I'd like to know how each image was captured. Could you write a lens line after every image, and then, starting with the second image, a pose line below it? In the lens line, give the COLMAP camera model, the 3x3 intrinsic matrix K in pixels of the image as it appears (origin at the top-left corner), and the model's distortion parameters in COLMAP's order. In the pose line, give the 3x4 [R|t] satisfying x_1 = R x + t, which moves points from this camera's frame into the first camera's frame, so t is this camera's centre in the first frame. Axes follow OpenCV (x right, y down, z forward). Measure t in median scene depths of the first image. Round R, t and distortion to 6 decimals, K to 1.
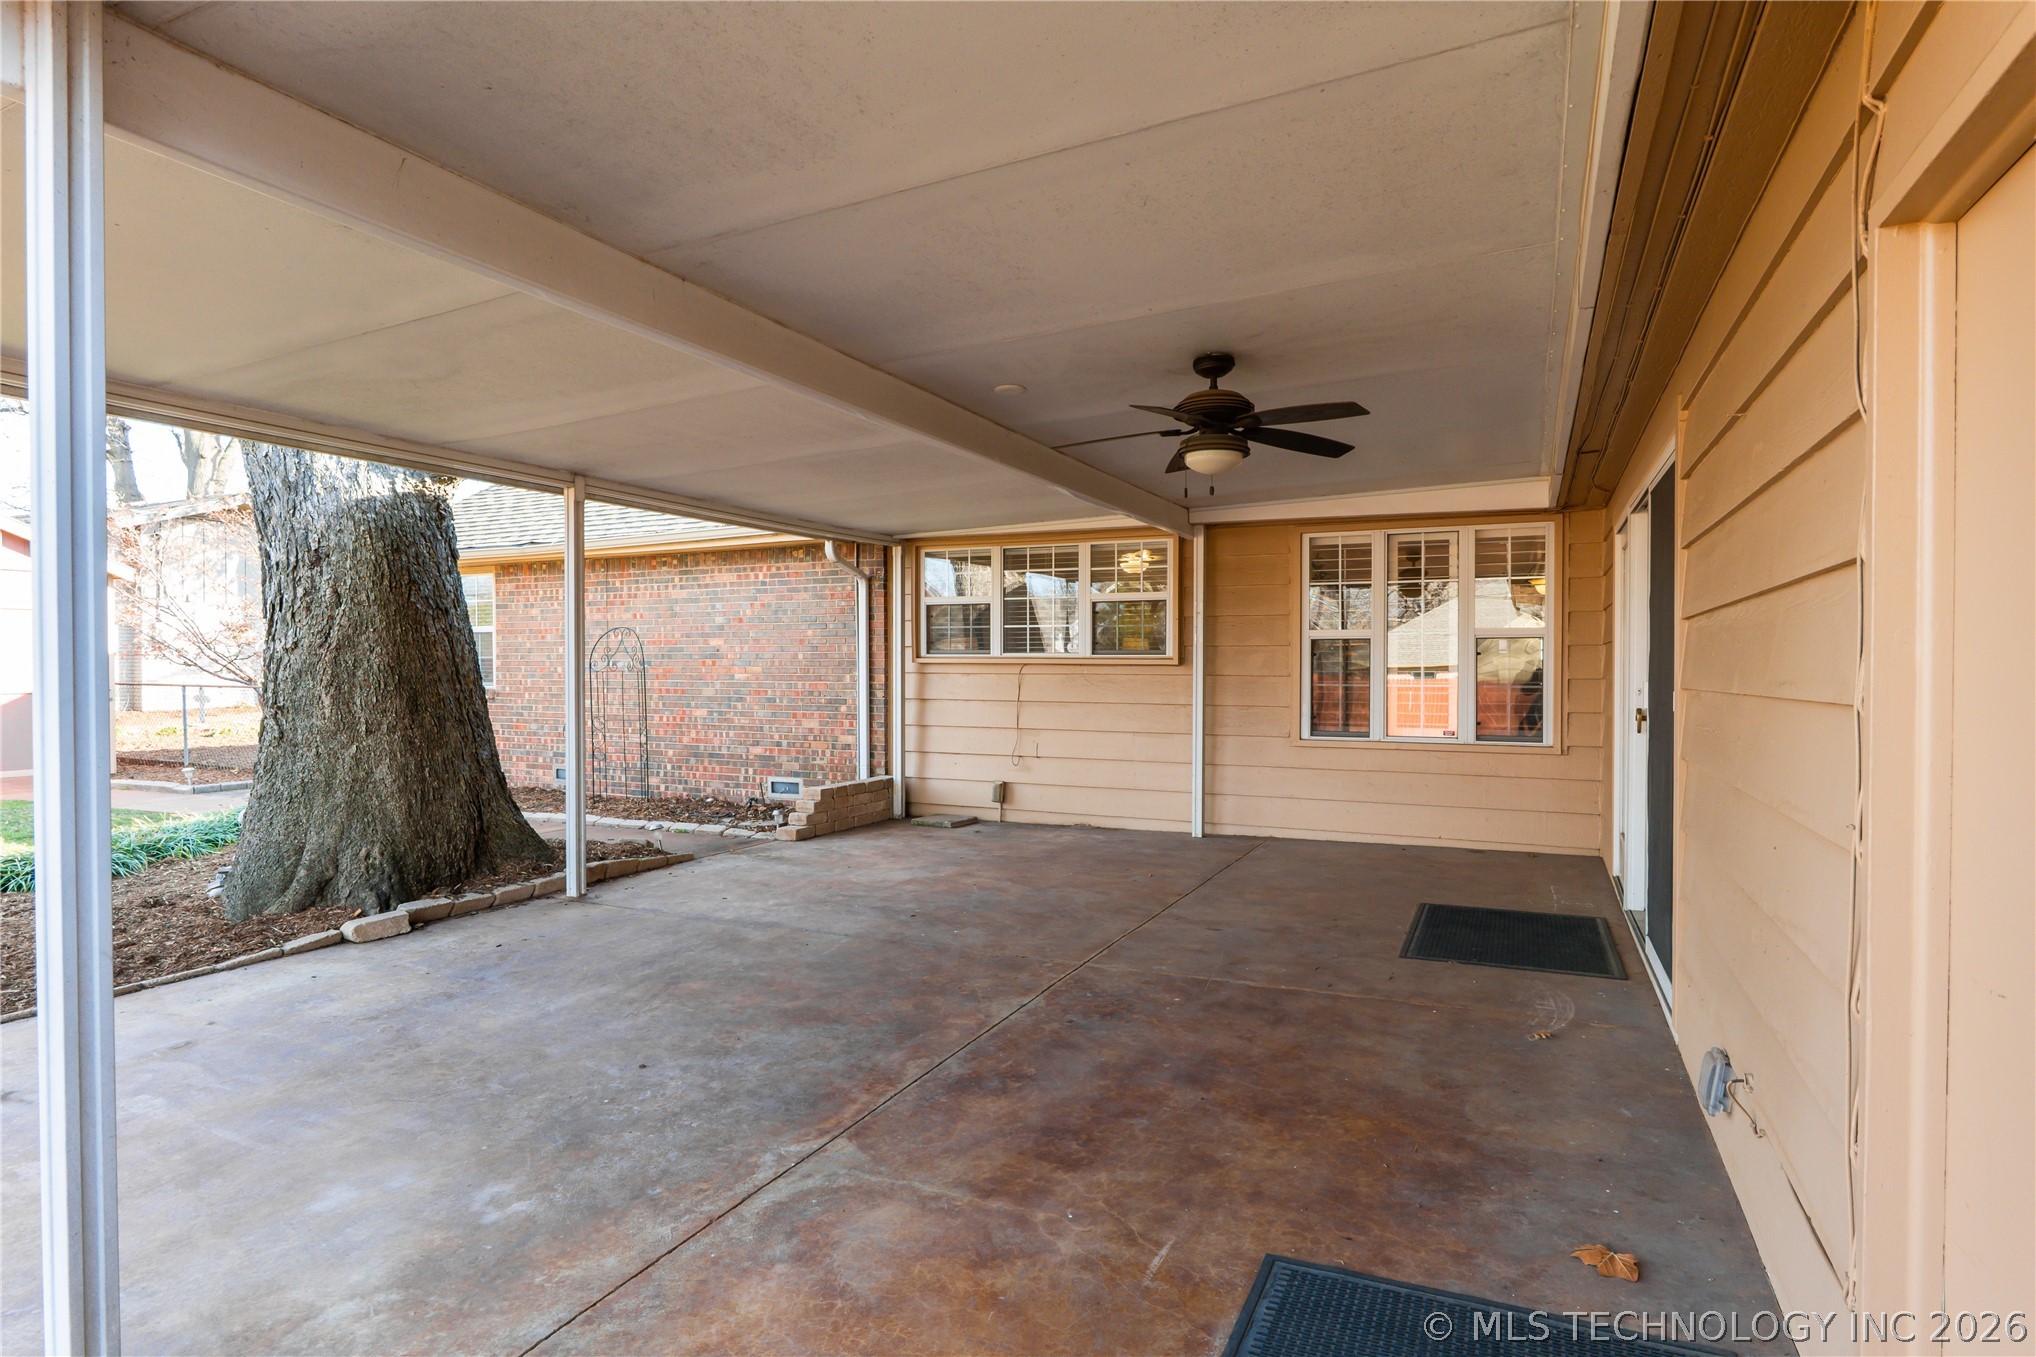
lens RADIAL K [[1081.0, 0, 1033.3], [0, 1081.0, 679.6], [0, 0, 1]] dist [-0.020415, 0.010502]
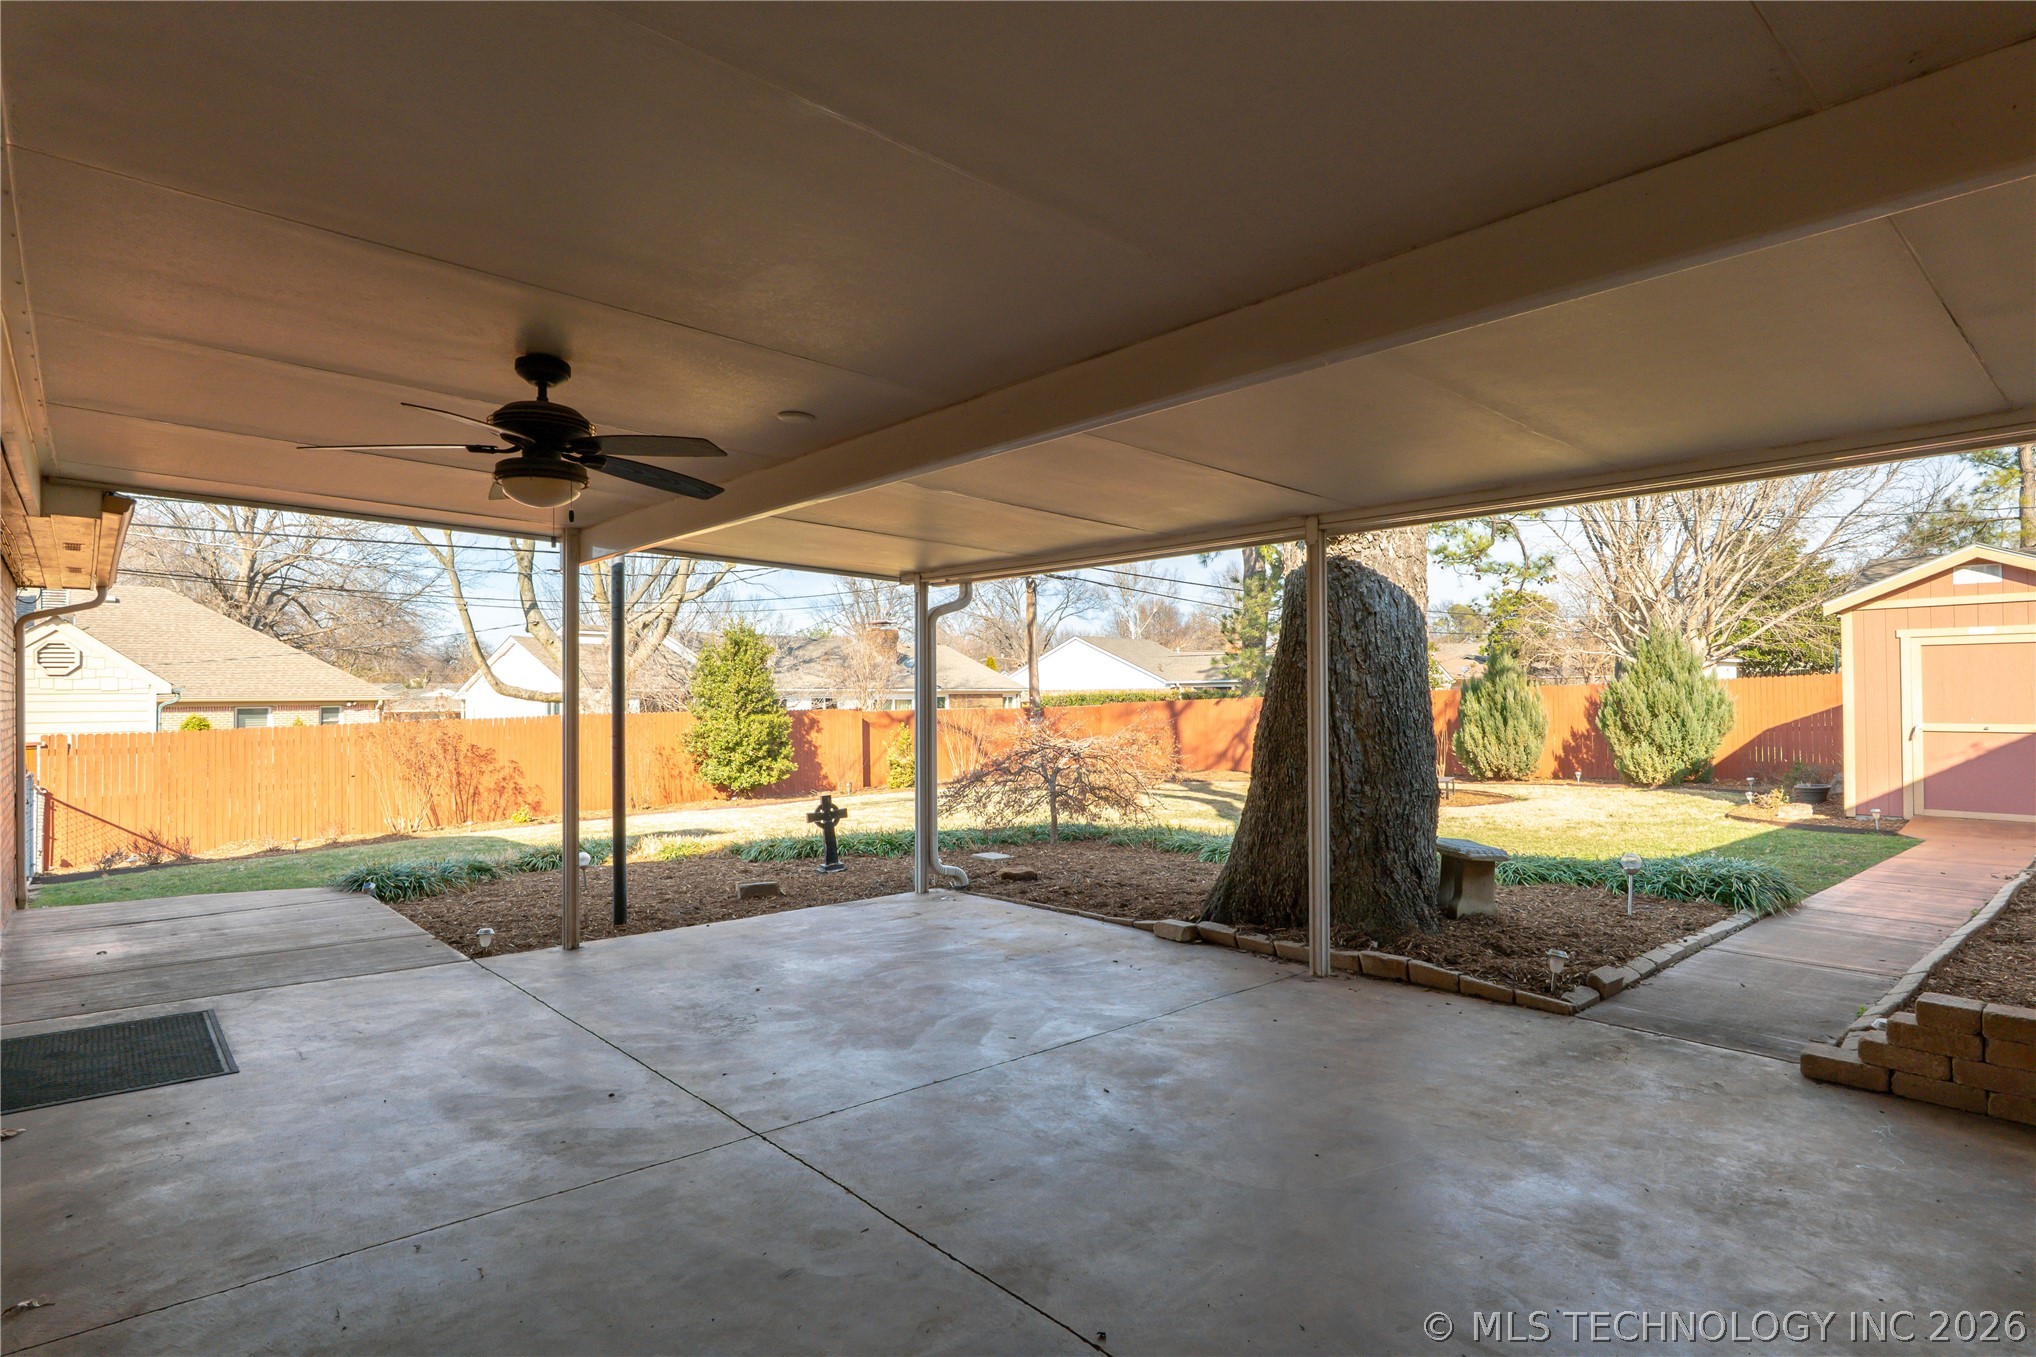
lens RADIAL K [[1081.0, 0, 1019.1], [0, 1081.0, 669.8], [0, 0, 1]] dist [-0.020415, 0.010502]
pose [[-0.406050, -0.020464, -0.913622, 0.314205], [-0.005569, 0.999786, -0.019919, -0.023238], [0.913834, -0.003000, -0.406077, 0.691658]]
